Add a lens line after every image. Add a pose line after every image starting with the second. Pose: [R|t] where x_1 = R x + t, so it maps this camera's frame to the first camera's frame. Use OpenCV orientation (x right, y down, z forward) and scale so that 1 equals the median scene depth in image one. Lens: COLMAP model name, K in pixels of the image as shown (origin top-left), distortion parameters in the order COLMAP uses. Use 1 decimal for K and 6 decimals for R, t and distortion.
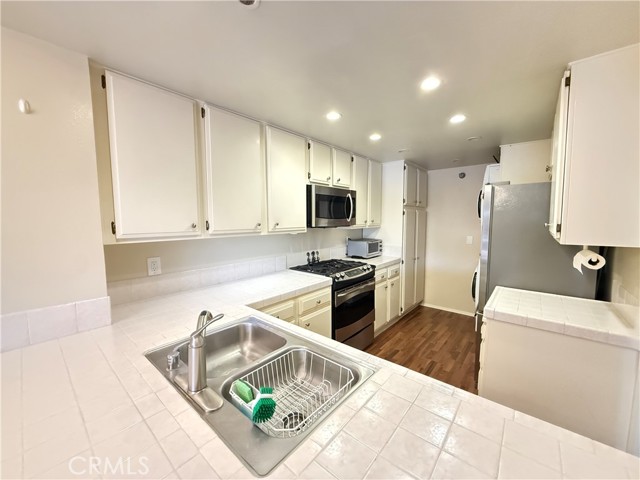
lens RADIAL K [[254.2, 0, 320.7], [0, 254.2, 239.6], [0, 0, 1]] dist [-0.000362, 0.000169]
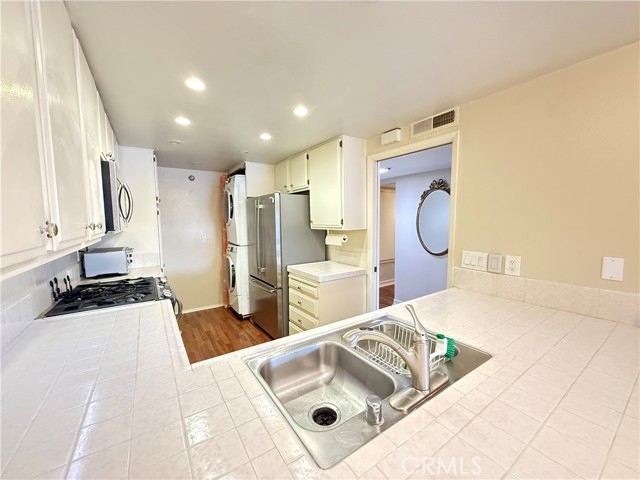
lens RADIAL K [[254.2, 0, 319.5], [0, 254.2, 239.1], [0, 0, 1]] dist [-0.000362, 0.000169]
pose [[0.278591, -0.077185, 0.957303, -0.399216], [0.093247, 0.994230, 0.053026, -0.014258], [-0.955872, 0.074493, 0.284180, 0.287984]]
